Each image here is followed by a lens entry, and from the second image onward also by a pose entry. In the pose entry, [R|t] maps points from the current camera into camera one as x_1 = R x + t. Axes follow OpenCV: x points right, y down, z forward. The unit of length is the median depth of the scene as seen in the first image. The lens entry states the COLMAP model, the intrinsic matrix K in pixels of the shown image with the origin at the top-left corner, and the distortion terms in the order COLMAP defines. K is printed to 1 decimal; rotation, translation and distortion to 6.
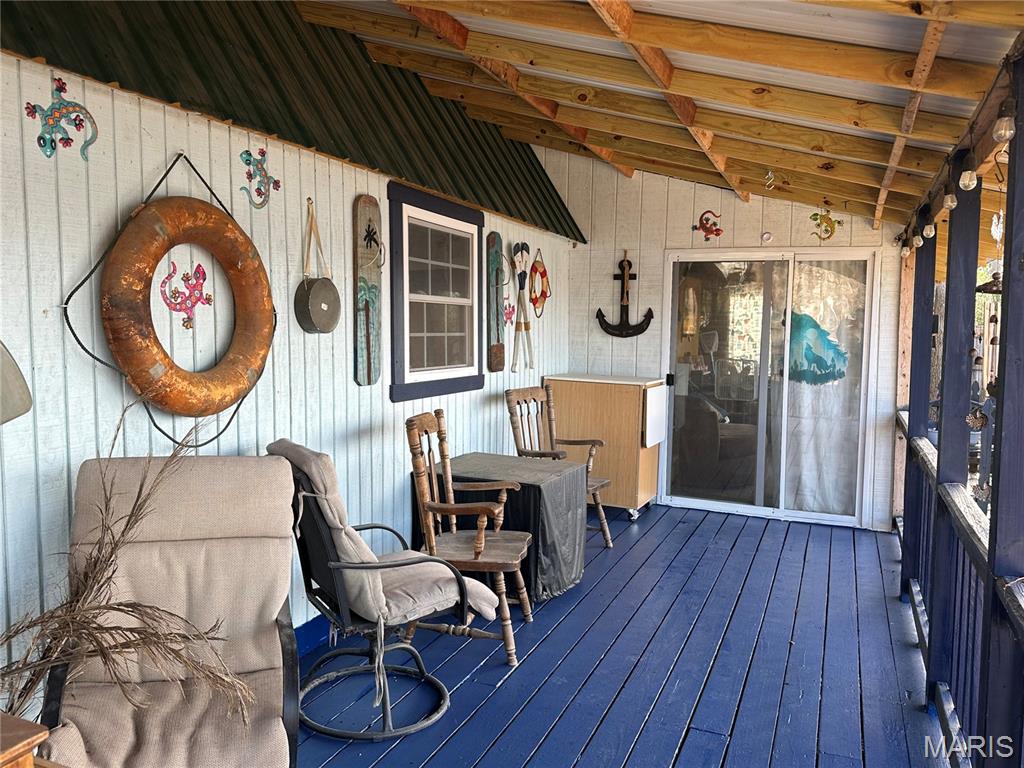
lens RADIAL K [[765.1, 0, 513.0], [0, 765.1, 381.7], [0, 0, 1]] dist [0.090784, -0.219906]
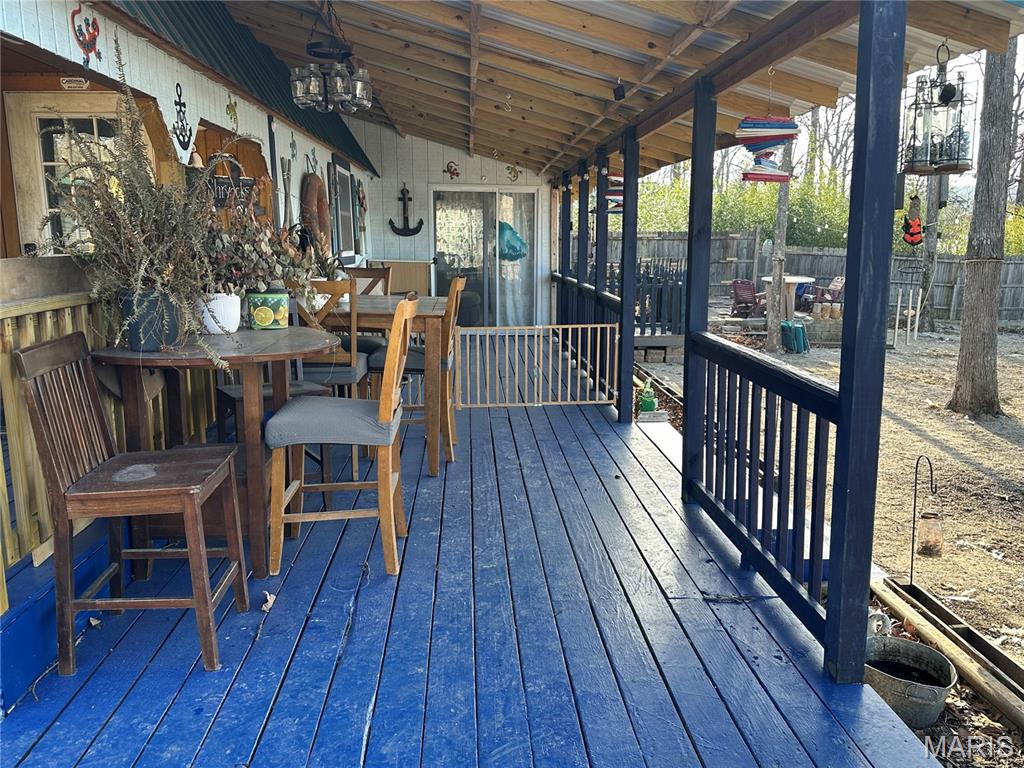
lens RADIAL K [[765.1, 0, 513.0], [0, 765.1, 381.7], [0, 0, 1]] dist [0.090784, -0.219906]
pose [[0.898480, -0.089582, 0.429778, -0.421088], [0.040641, 0.991728, 0.121752, 0.066419], [-0.437130, -0.091925, 0.894689, -0.673911]]
